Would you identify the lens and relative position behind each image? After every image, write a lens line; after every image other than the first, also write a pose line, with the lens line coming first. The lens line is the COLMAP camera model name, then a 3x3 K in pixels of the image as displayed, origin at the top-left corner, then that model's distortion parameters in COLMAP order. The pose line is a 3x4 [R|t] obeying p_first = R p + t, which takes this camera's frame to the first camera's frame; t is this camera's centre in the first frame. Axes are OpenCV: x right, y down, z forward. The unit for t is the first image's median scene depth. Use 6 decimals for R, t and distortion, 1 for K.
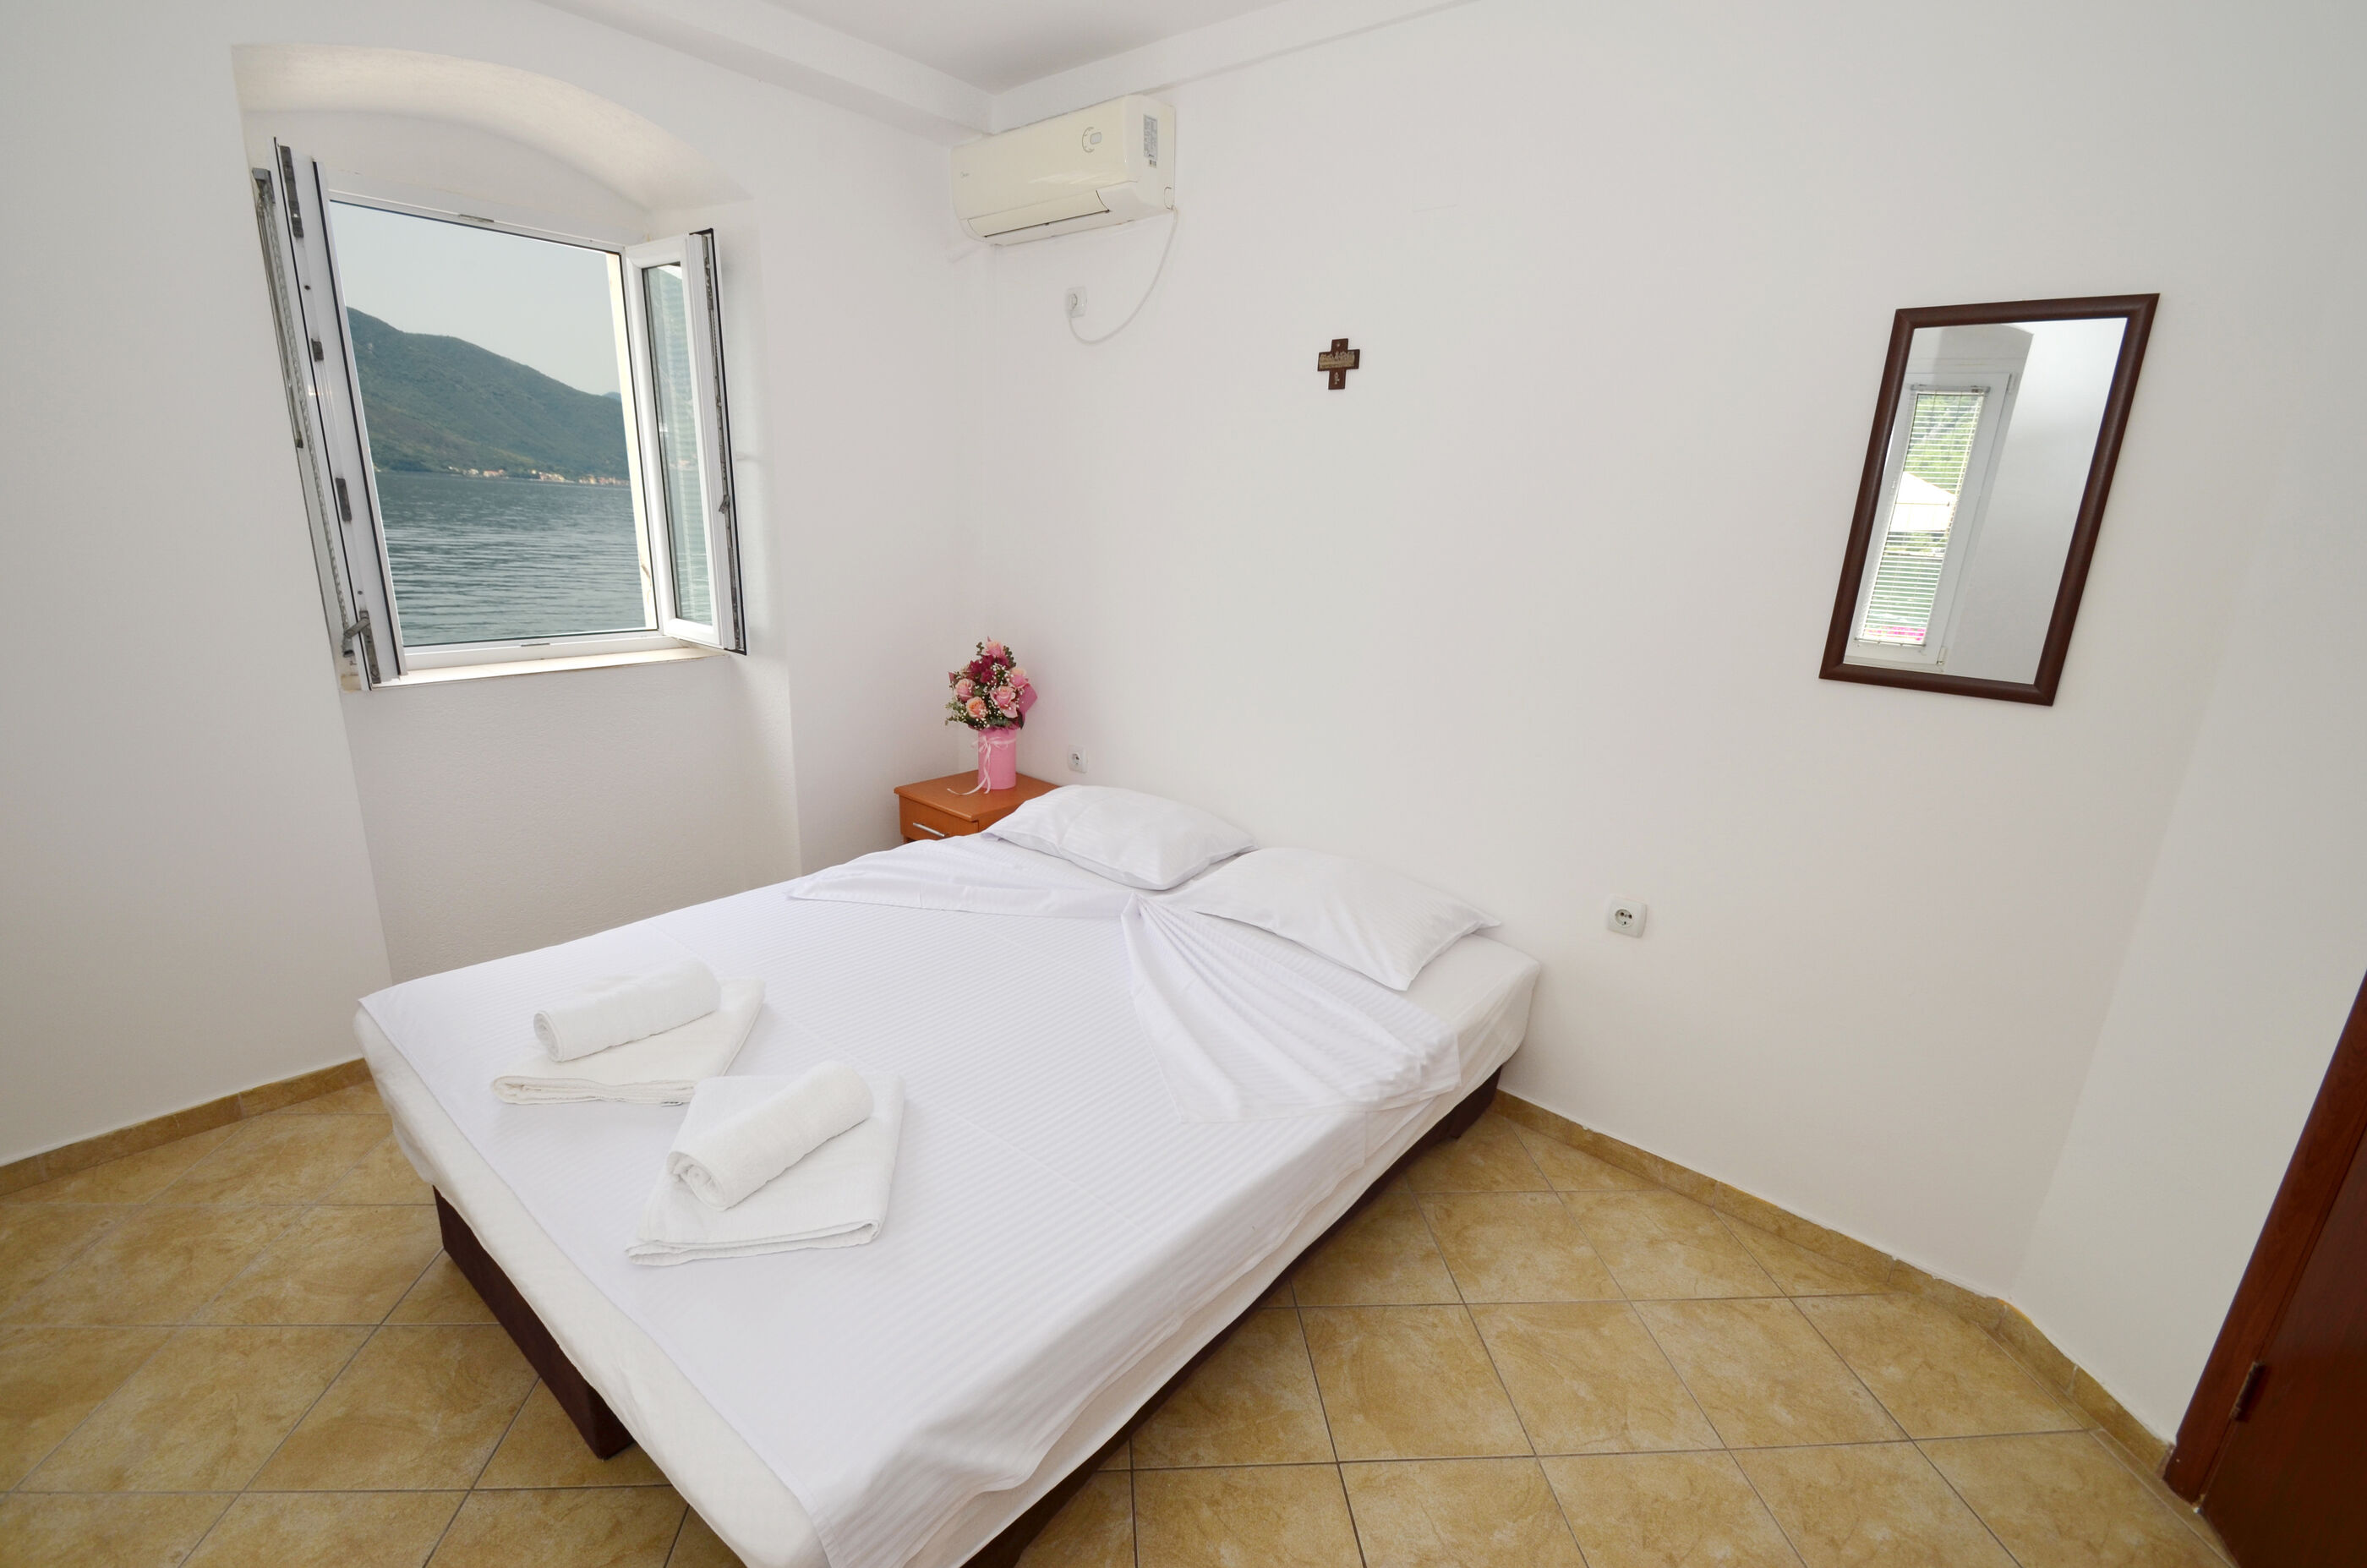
lens RADIAL K [[1036.1, 0, 1184.1], [0, 1036.1, 827.9], [0, 0, 1]] dist [0.018483, -0.018445]
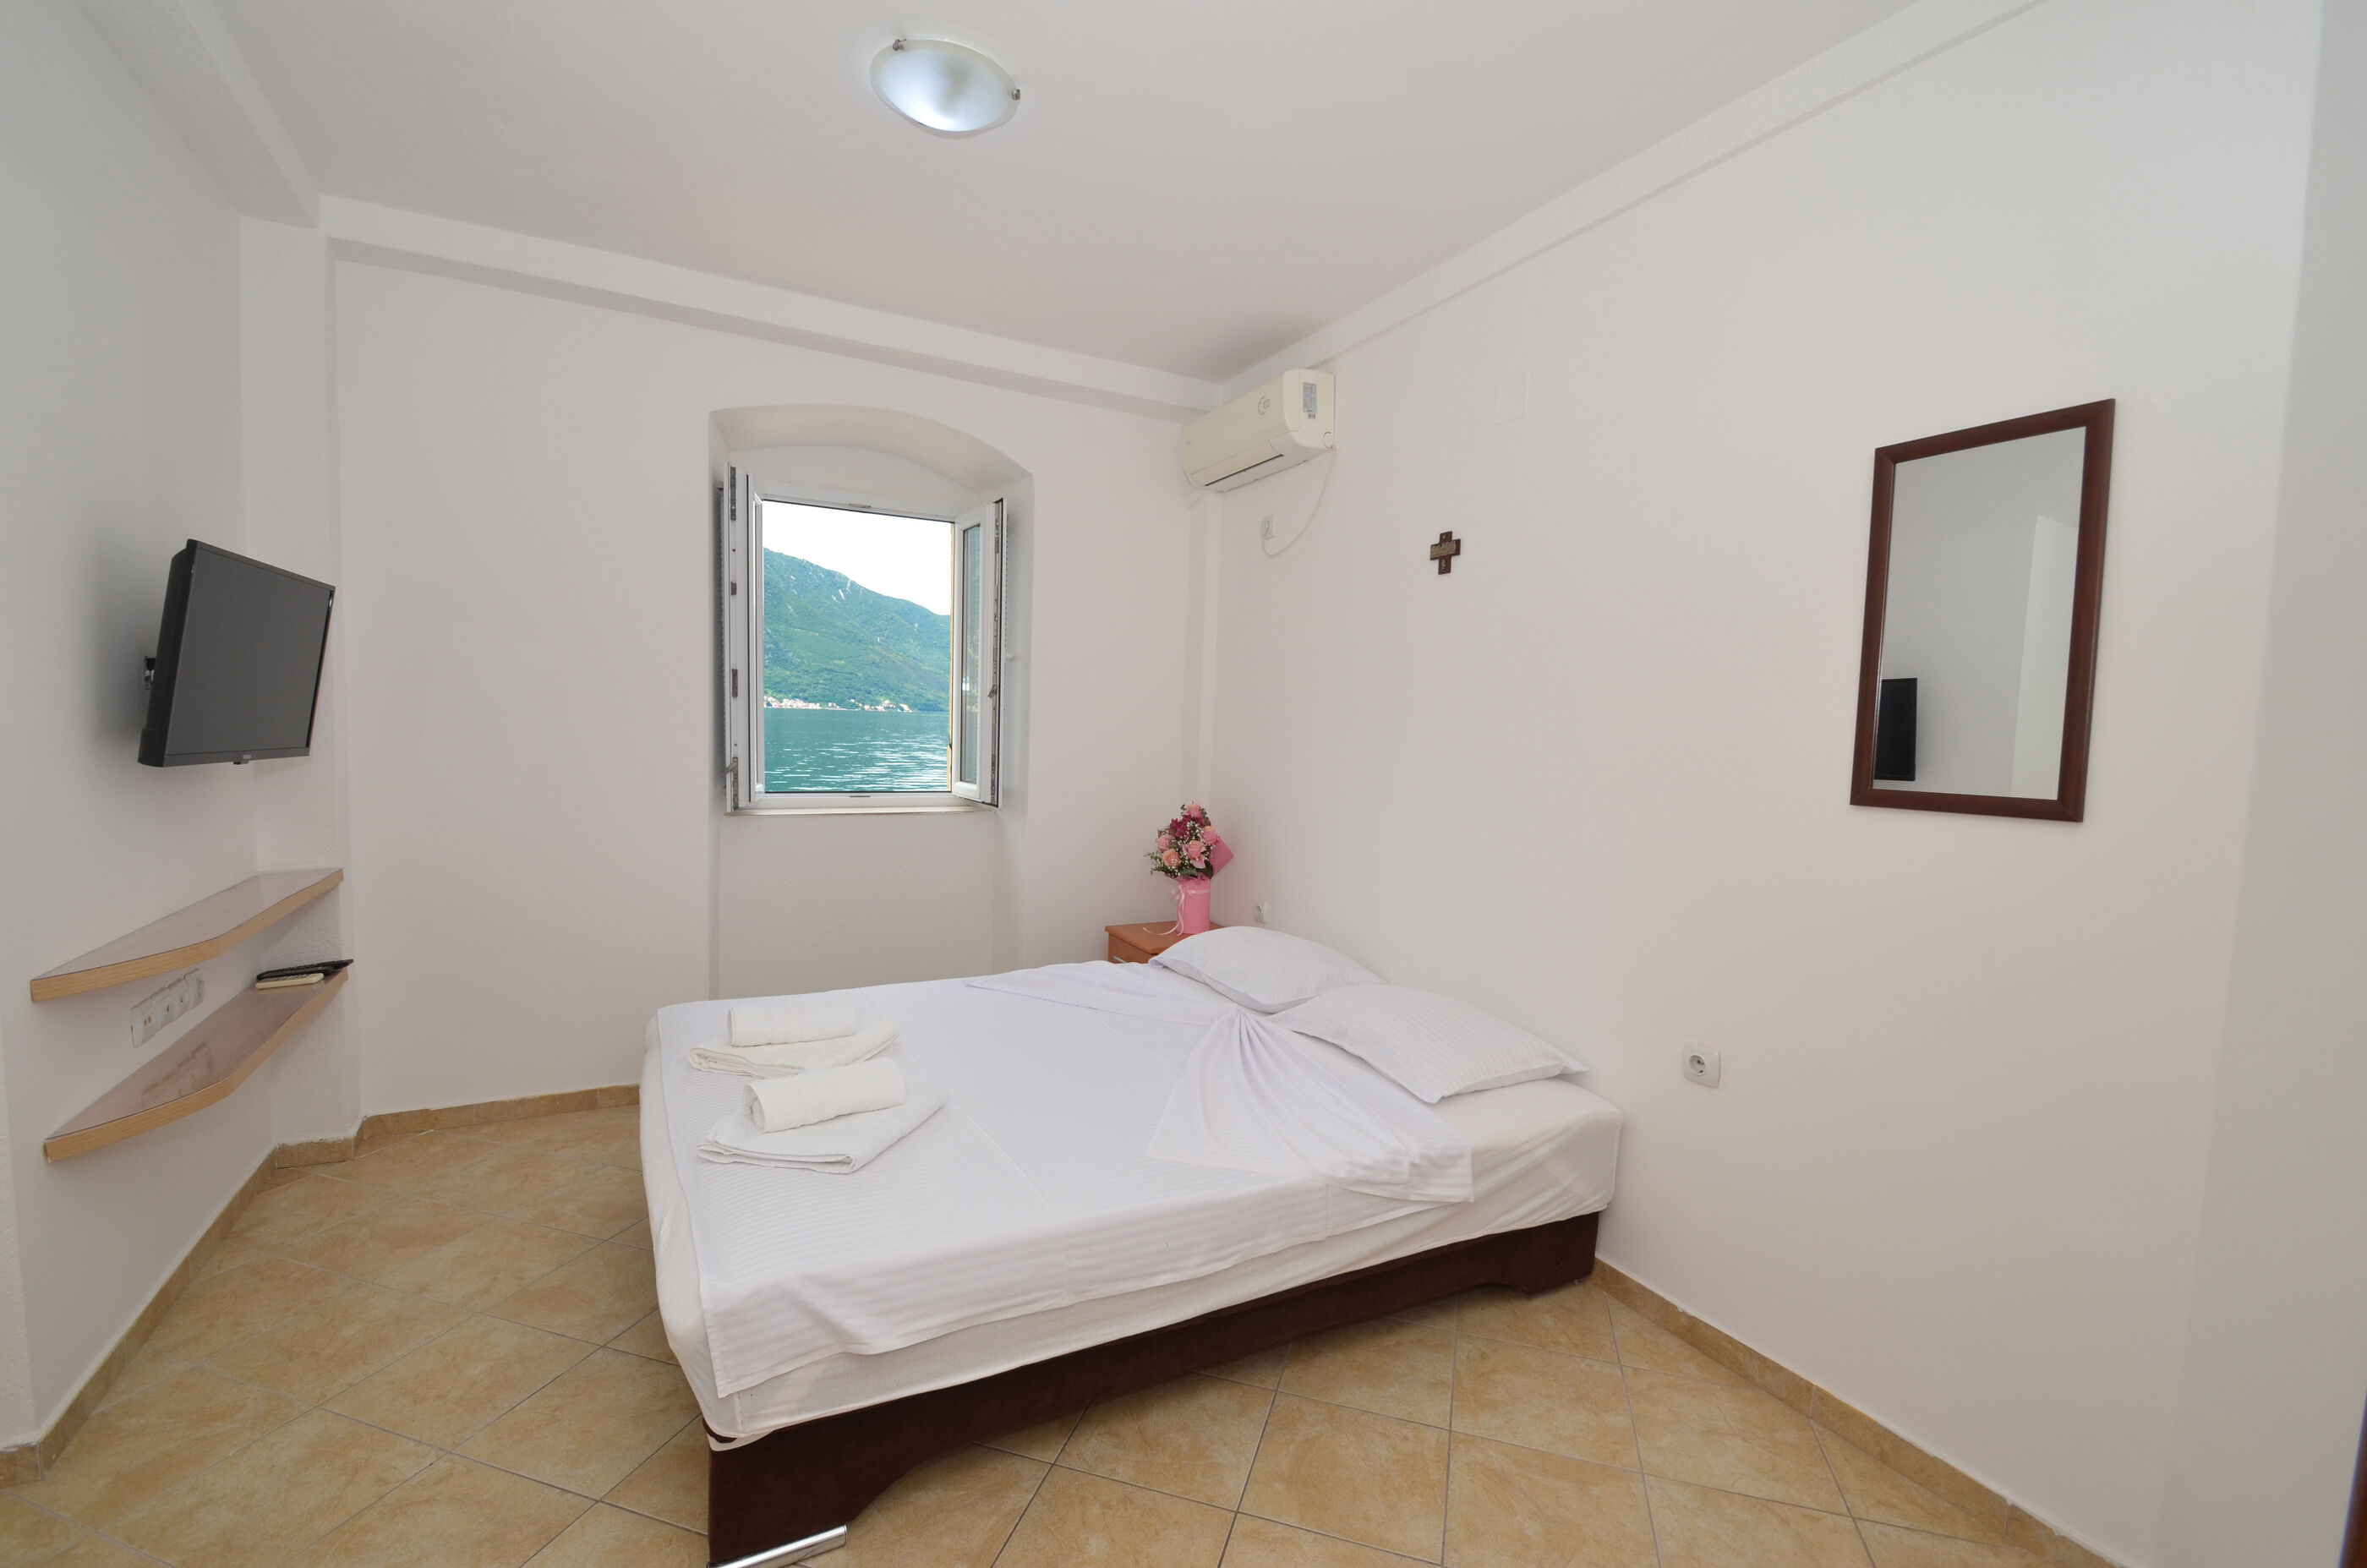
lens RADIAL K [[1031.9, 0, 1161.0], [0, 1031.9, 816.1], [0, 0, 1]] dist [0.016950, -0.017281]
pose [[0.929634, 0.022120, -0.367820, 0.329405], [-0.104045, 0.973336, -0.204429, 0.116625], [0.353490, 0.228314, 0.907148, -0.087500]]
